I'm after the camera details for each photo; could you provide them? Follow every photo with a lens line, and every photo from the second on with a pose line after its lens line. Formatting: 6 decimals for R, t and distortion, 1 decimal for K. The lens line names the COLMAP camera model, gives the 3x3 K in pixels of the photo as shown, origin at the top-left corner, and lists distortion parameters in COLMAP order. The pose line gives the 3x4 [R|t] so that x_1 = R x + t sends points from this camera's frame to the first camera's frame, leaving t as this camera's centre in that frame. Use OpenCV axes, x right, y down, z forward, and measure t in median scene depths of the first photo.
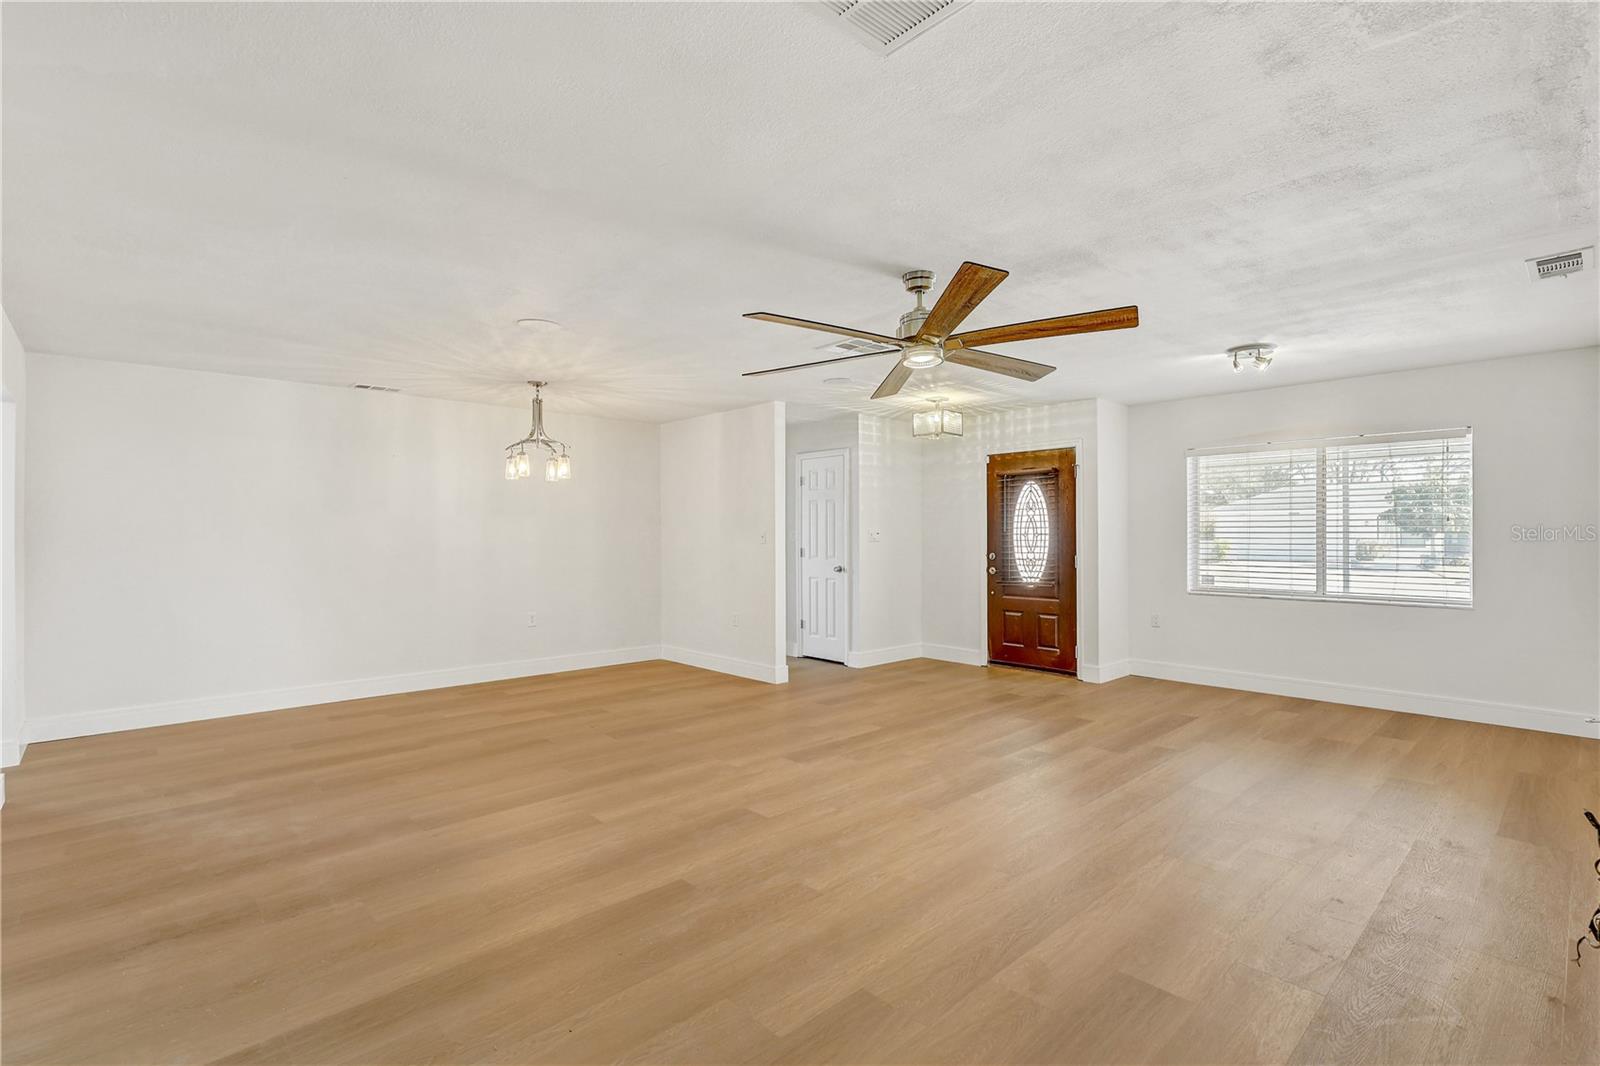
lens RADIAL K [[728.6, 0, 809.2], [0, 728.6, 532.0], [0, 0, 1]] dist [0.001485, -0.001005]
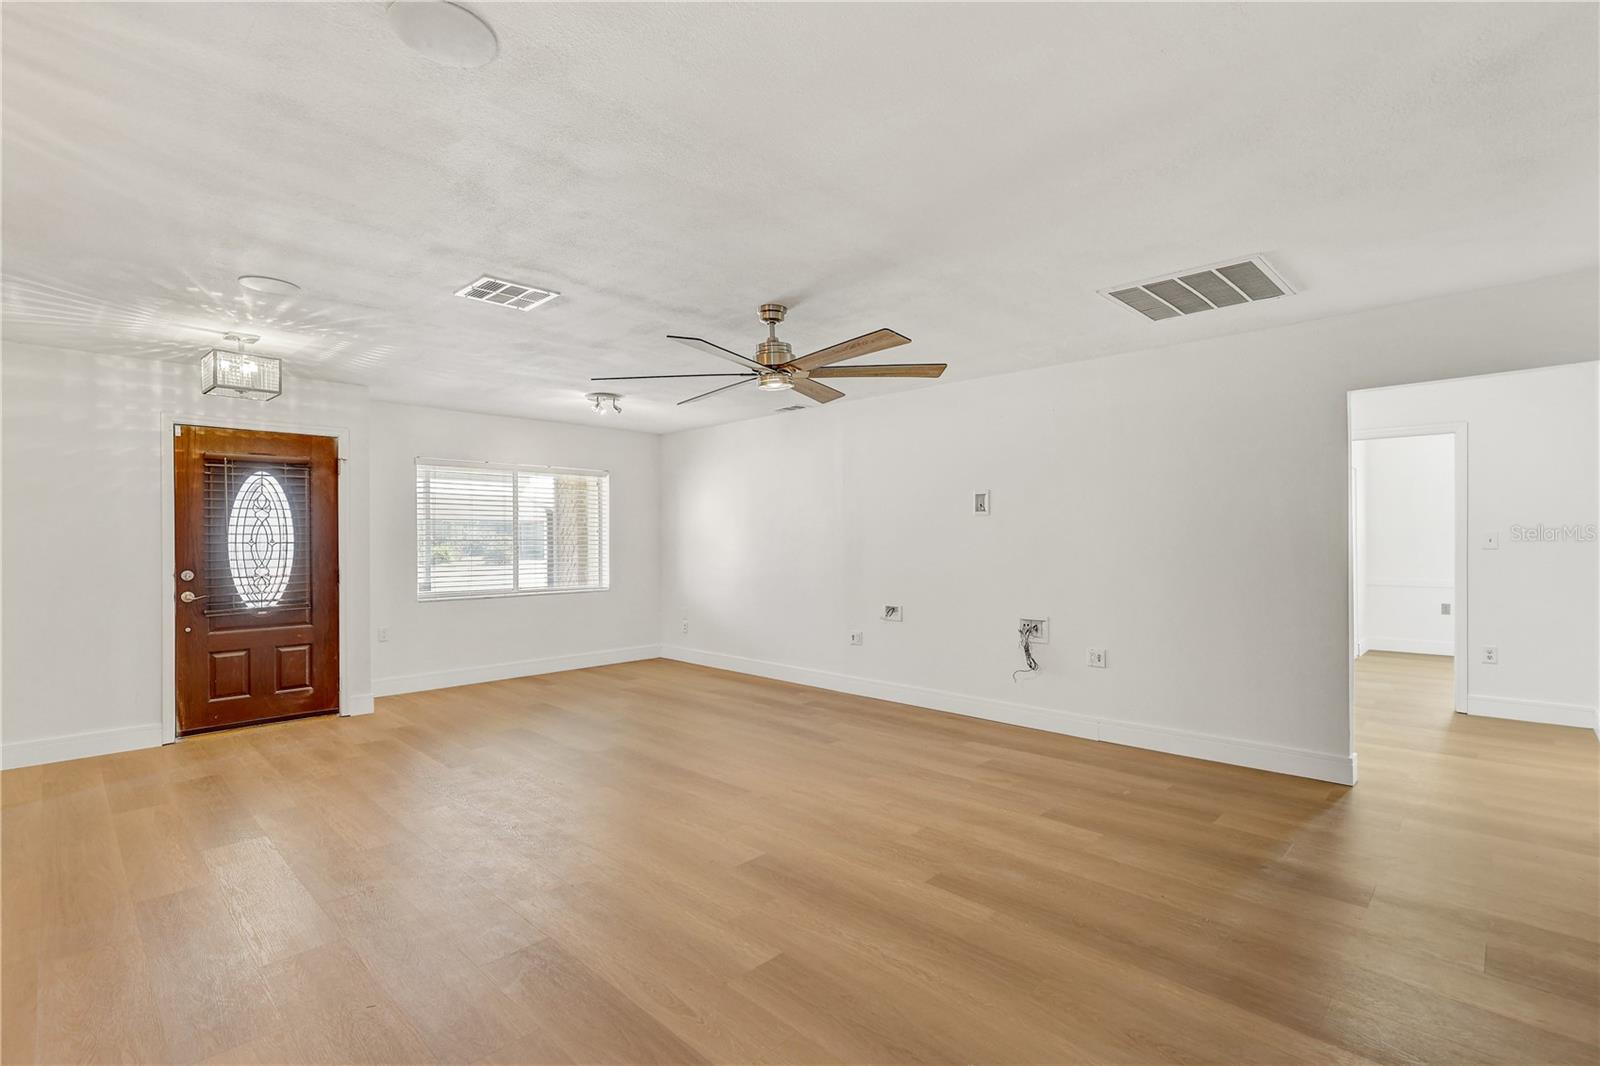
lens RADIAL K [[728.6, 0, 803.1], [0, 728.6, 541.5], [0, 0, 1]] dist [0.001485, -0.001005]
pose [[-0.038651, 0.001279, 0.999252, -0.465609], [-0.000113, 0.999999, -0.001284, 0.002858], [-0.999253, -0.000162, -0.038651, 0.478949]]
